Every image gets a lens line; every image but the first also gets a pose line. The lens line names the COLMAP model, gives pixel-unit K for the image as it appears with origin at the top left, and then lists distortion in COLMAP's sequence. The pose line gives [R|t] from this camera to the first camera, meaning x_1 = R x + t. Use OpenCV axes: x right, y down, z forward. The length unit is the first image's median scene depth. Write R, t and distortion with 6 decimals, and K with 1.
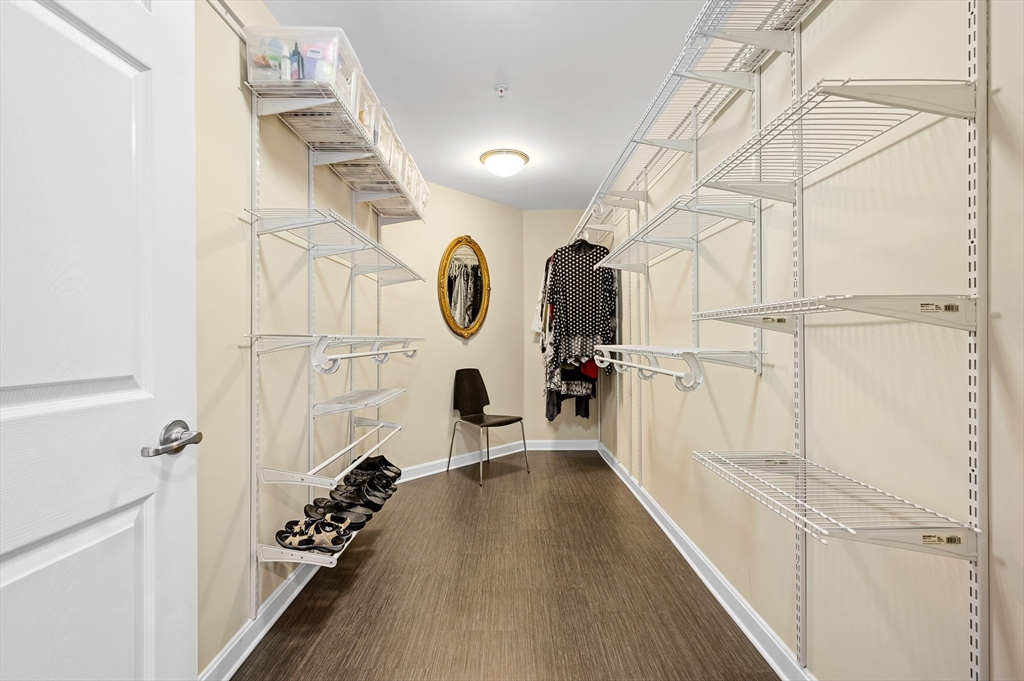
lens RADIAL K [[470.9, 0, 512.0], [0, 470.9, 340.5], [0, 0, 1]] dist [0.000056, -0.000002]
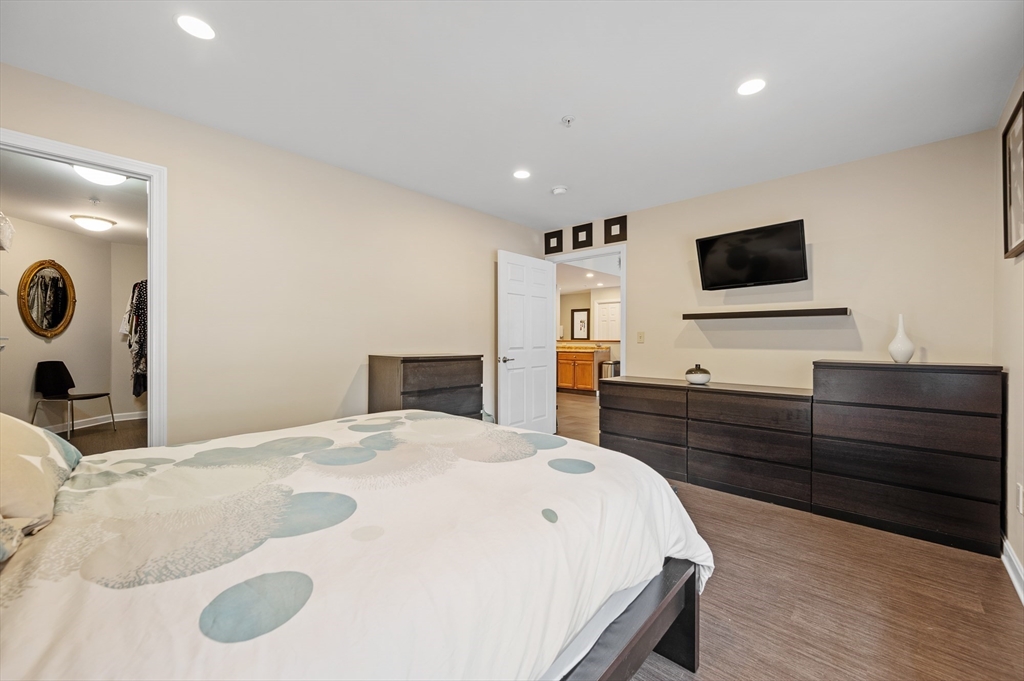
lens RADIAL K [[408.3, 0, 513.8], [0, 408.3, 338.9], [0, 0, 1]] dist [0.001038, 0.000348]
pose [[0.694676, 0.004783, 0.719307, -0.017780], [-0.001024, 0.999983, -0.005661, 0.002717], [-0.719322, 0.003196, 0.694669, -0.705498]]
